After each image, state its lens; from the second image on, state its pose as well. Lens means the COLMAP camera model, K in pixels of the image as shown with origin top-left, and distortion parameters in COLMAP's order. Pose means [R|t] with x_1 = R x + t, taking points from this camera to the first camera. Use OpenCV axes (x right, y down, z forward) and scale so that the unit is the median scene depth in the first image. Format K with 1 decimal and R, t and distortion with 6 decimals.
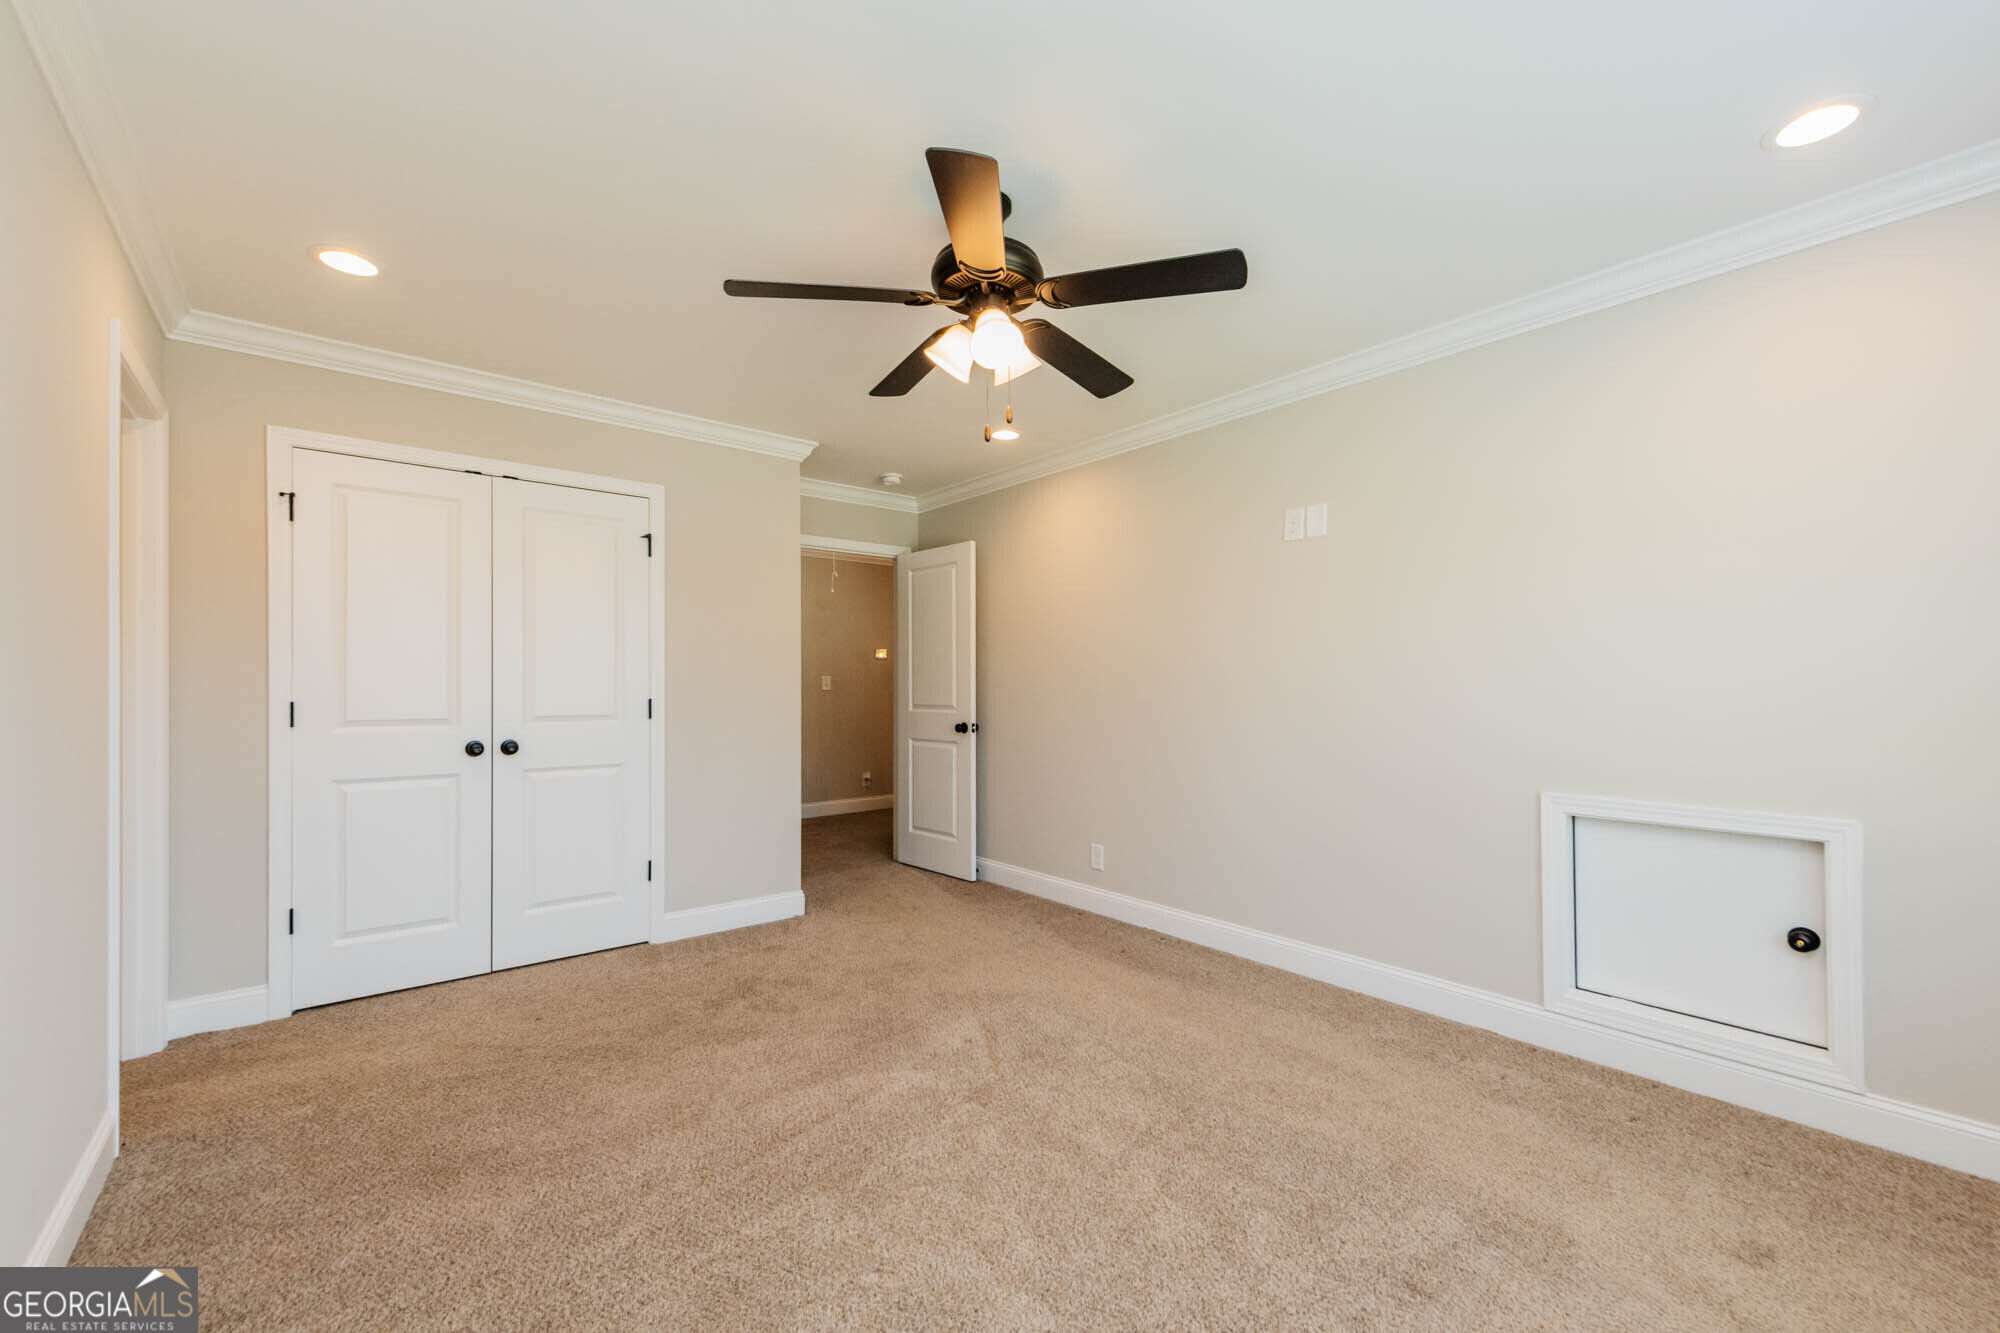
lens RADIAL K [[781.6, 0, 1004.9], [0, 781.6, 685.3], [0, 0, 1]] dist [0.006844, -0.000706]
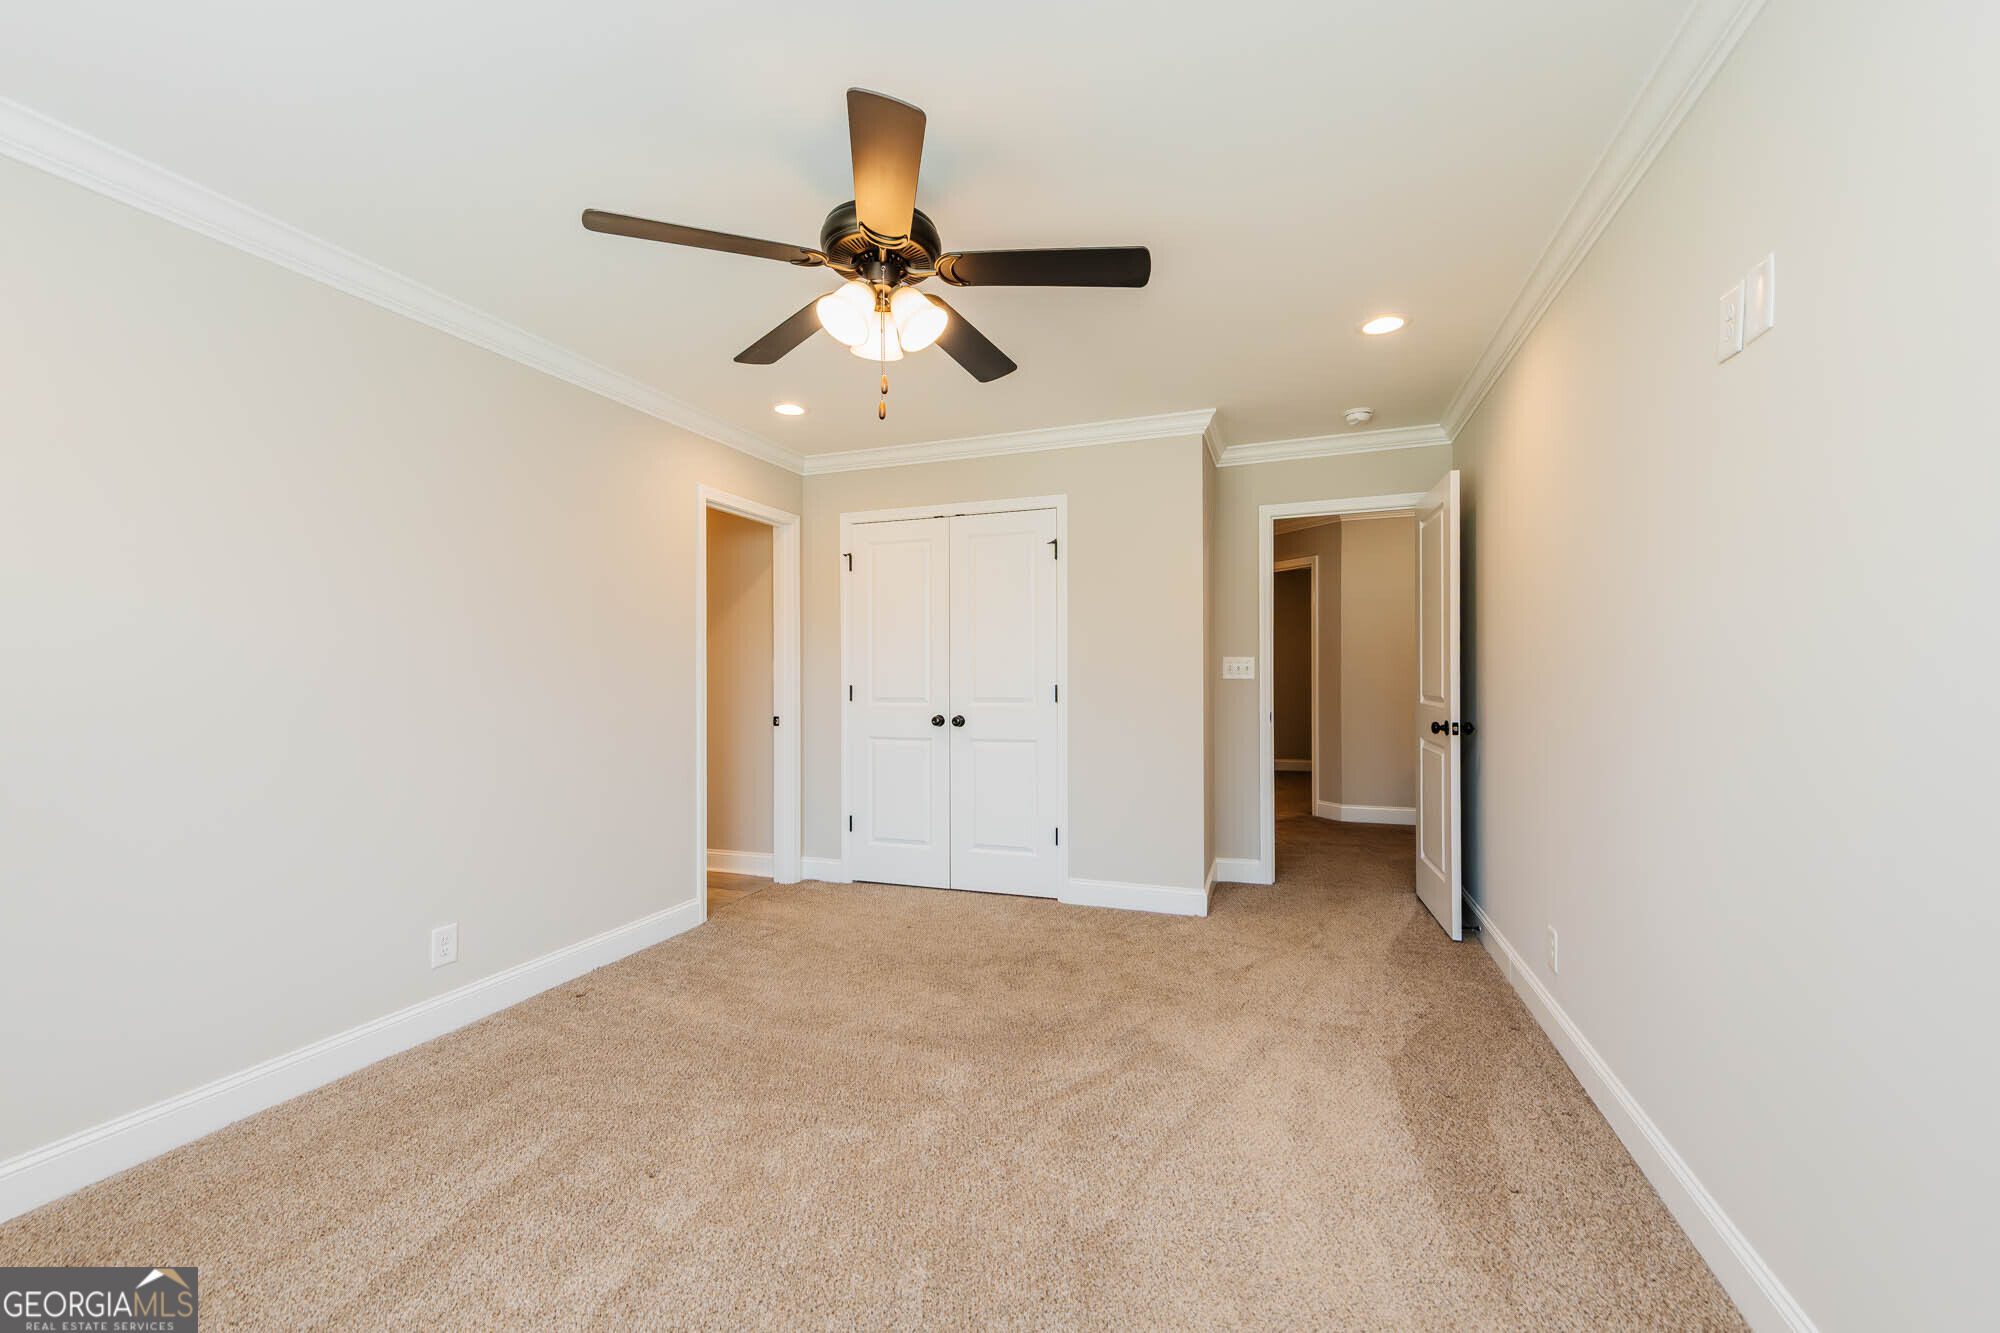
lens RADIAL K [[781.6, 0, 1002.0], [0, 781.6, 671.3], [0, 0, 1]] dist [0.006844, -0.000706]
pose [[0.521744, -0.003286, -0.853096, 0.513620], [0.010037, 0.999947, 0.002287, -0.006424], [0.853043, -0.009756, 0.521750, 0.375286]]
